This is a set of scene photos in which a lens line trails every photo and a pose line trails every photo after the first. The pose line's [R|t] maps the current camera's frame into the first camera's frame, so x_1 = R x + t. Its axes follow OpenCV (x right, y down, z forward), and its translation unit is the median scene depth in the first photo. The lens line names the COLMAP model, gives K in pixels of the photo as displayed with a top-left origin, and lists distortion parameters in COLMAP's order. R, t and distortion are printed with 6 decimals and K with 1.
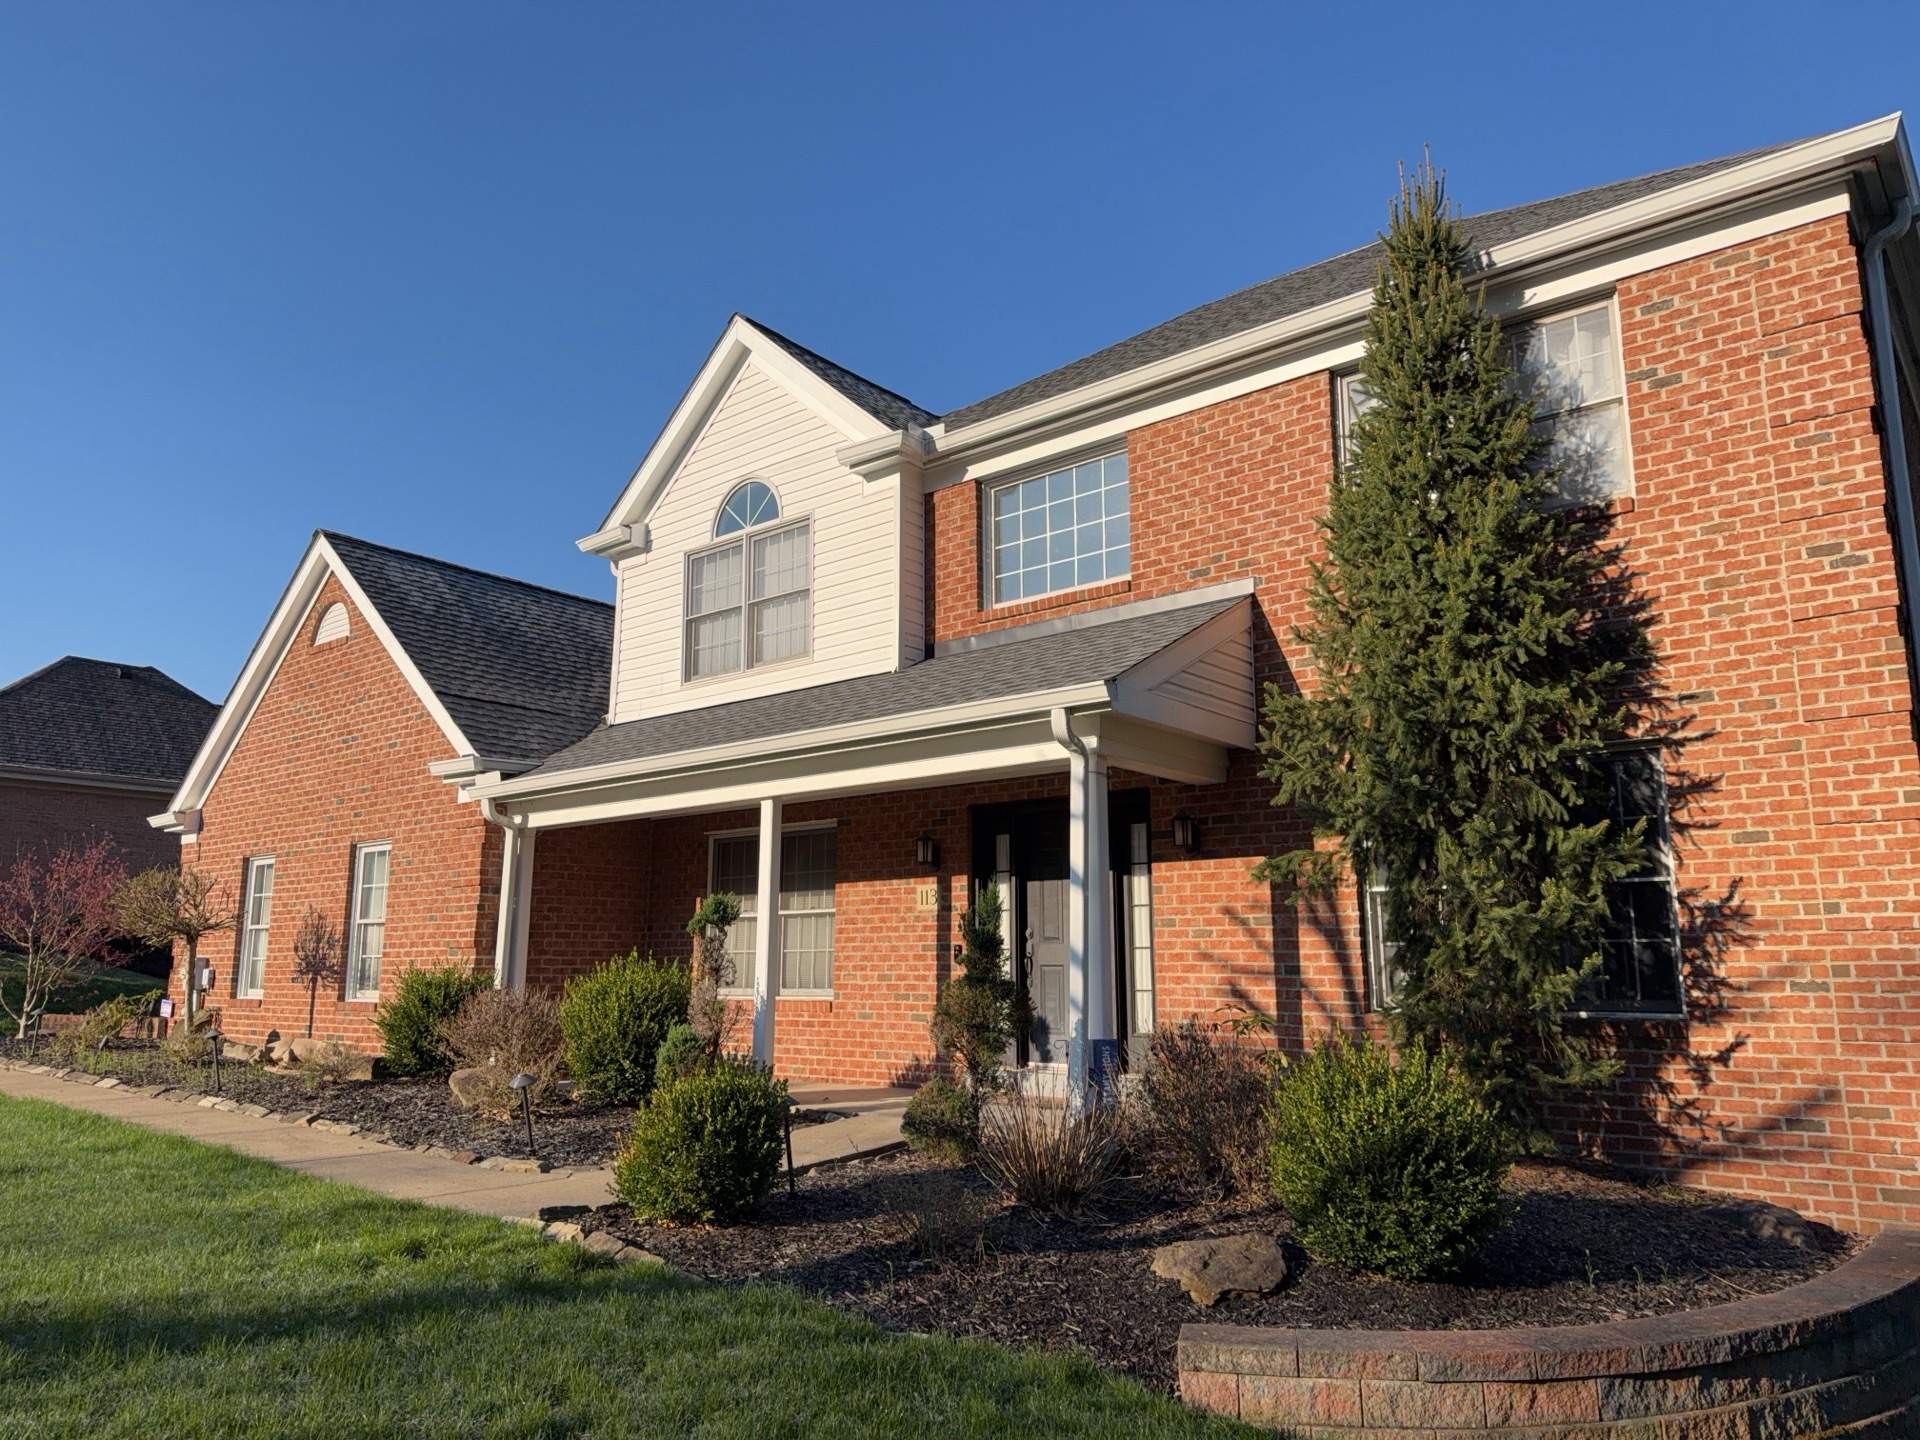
lens RADIAL K [[1339.0, 0, 970.3], [0, 1339.0, 738.9], [0, 0, 1]] dist [0.035799, -0.038712]
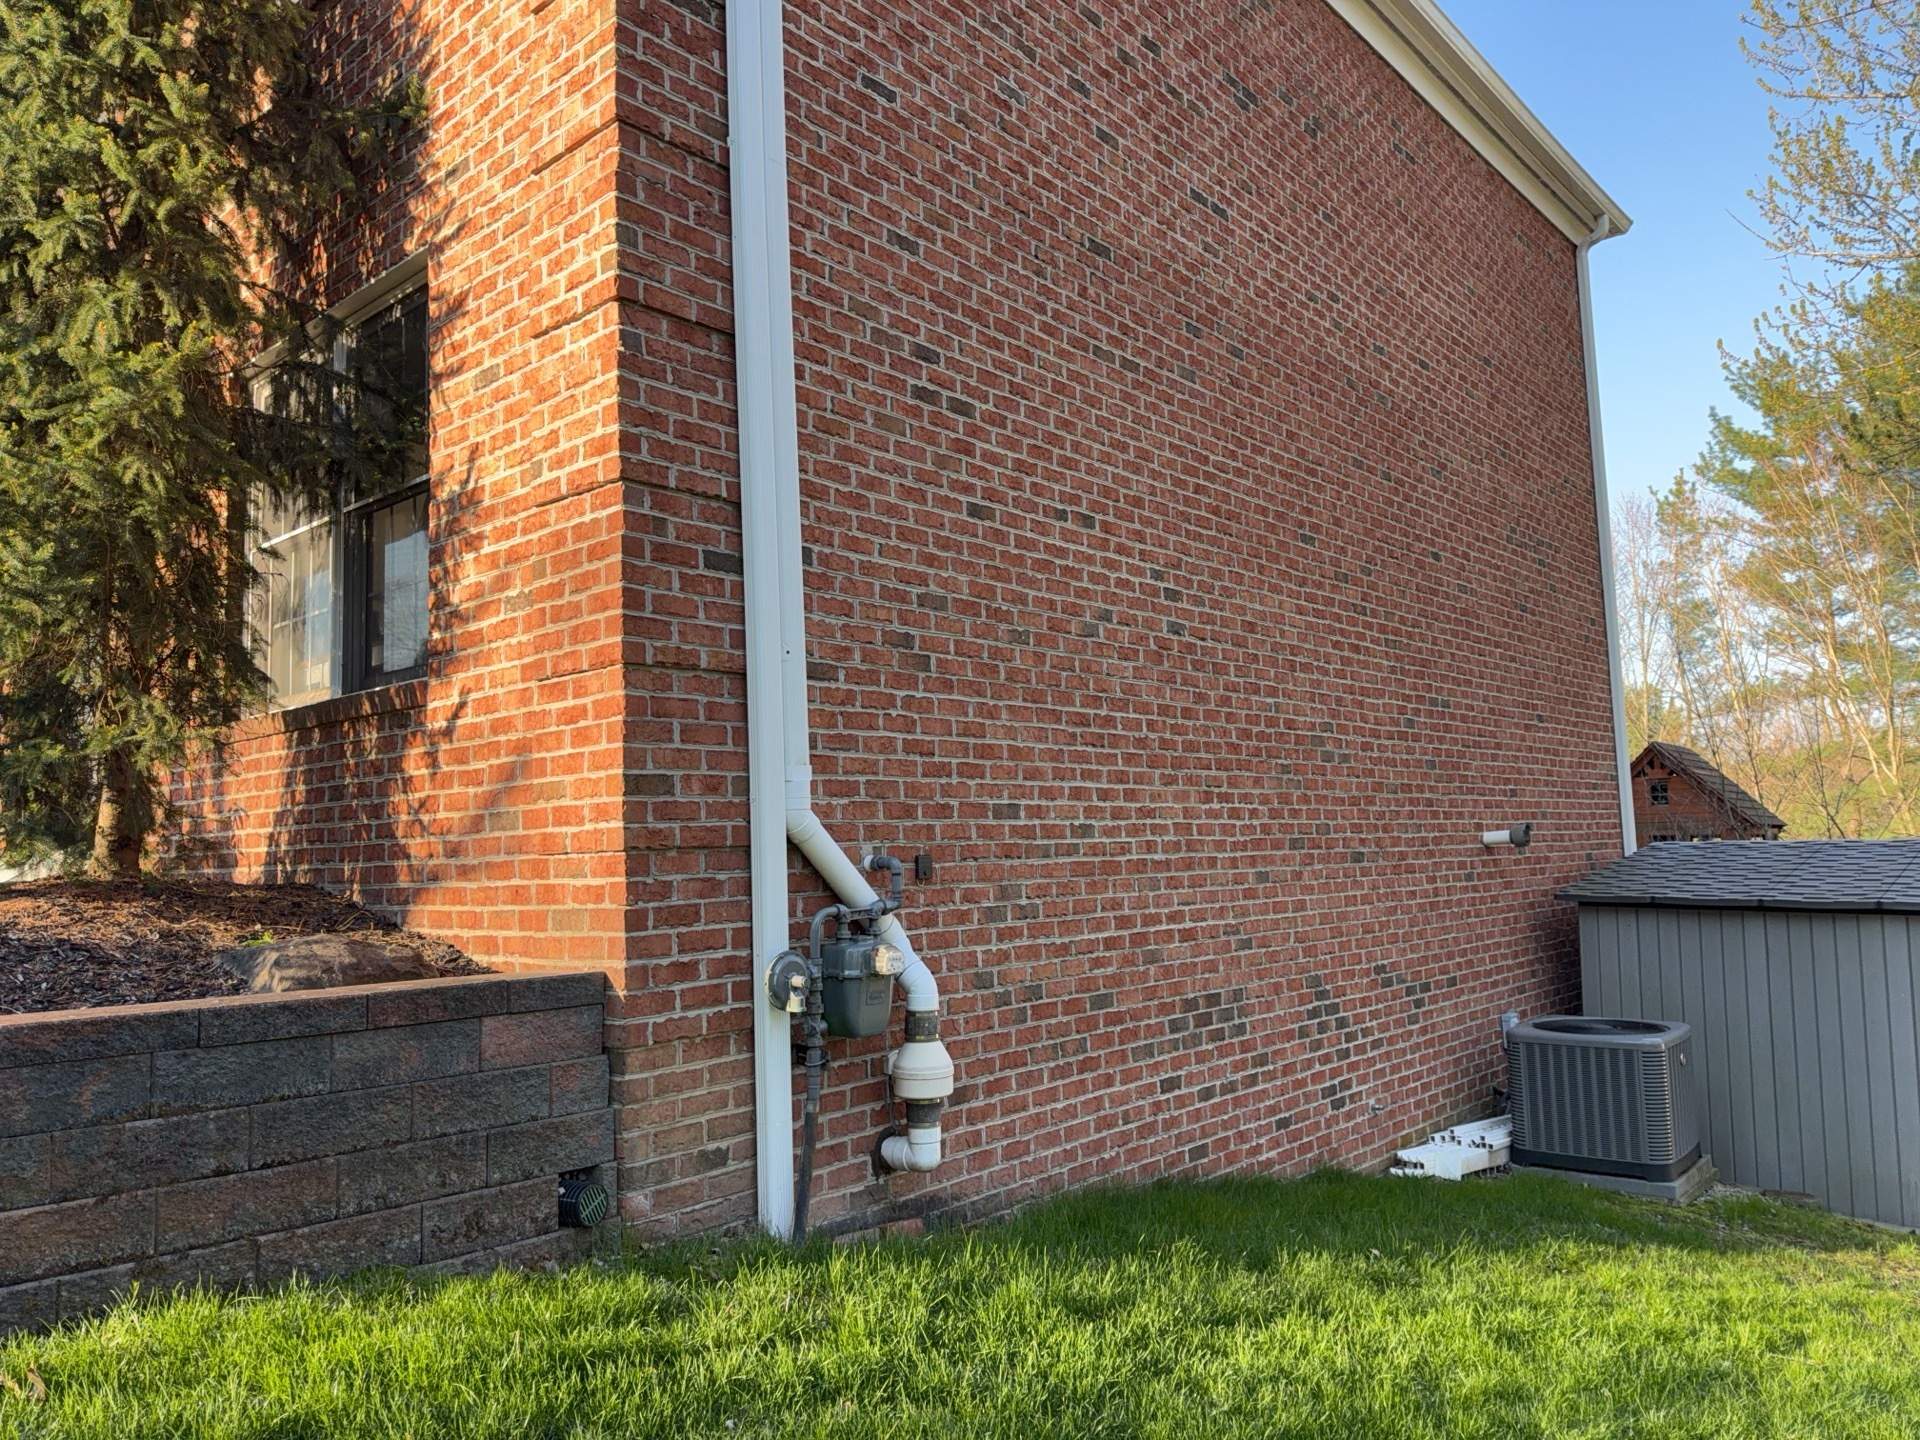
lens RADIAL K [[1317.6, 0, 960.0], [0, 1317.6, 720.0], [0, 0, 1]] dist [0.139384, -0.215056]
pose [[0.998736, -0.031940, -0.038800, 0.798264], [0.034690, 0.996773, 0.072389, 0.189130], [0.036363, -0.073643, 0.996622, 0.369711]]
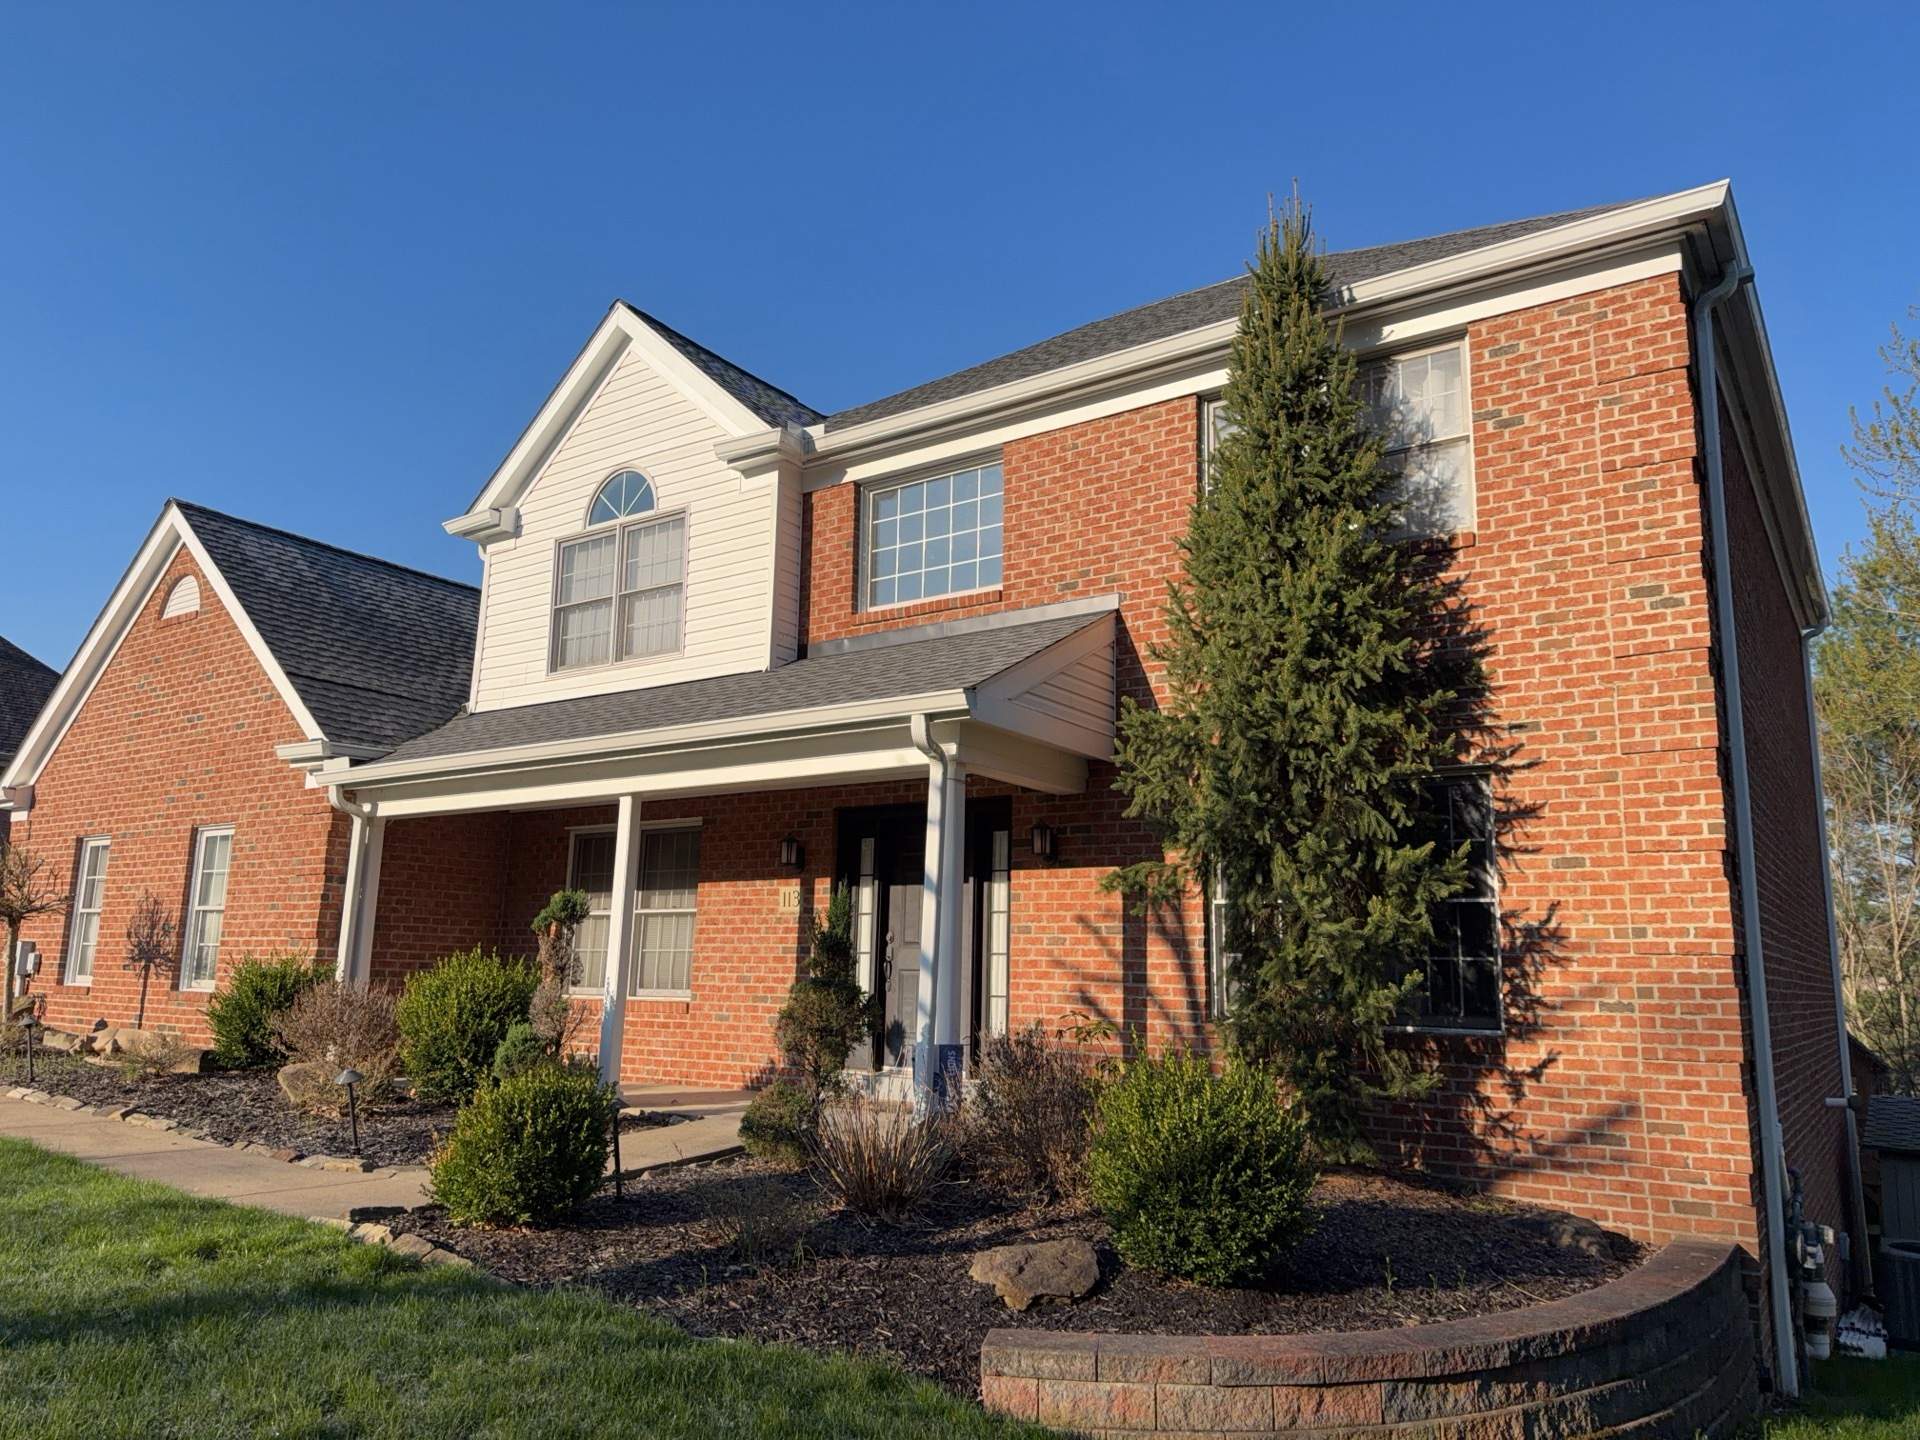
lens RADIAL K [[1339.0, 0, 970.3], [0, 1339.0, 738.9], [0, 0, 1]] dist [0.035799, -0.038712]
pose [[0.996369, 0.035882, 0.077206, 0.031456], [-0.035740, 0.999356, -0.003224, -0.002979], [-0.077272, 0.000453, 0.997010, -0.004672]]
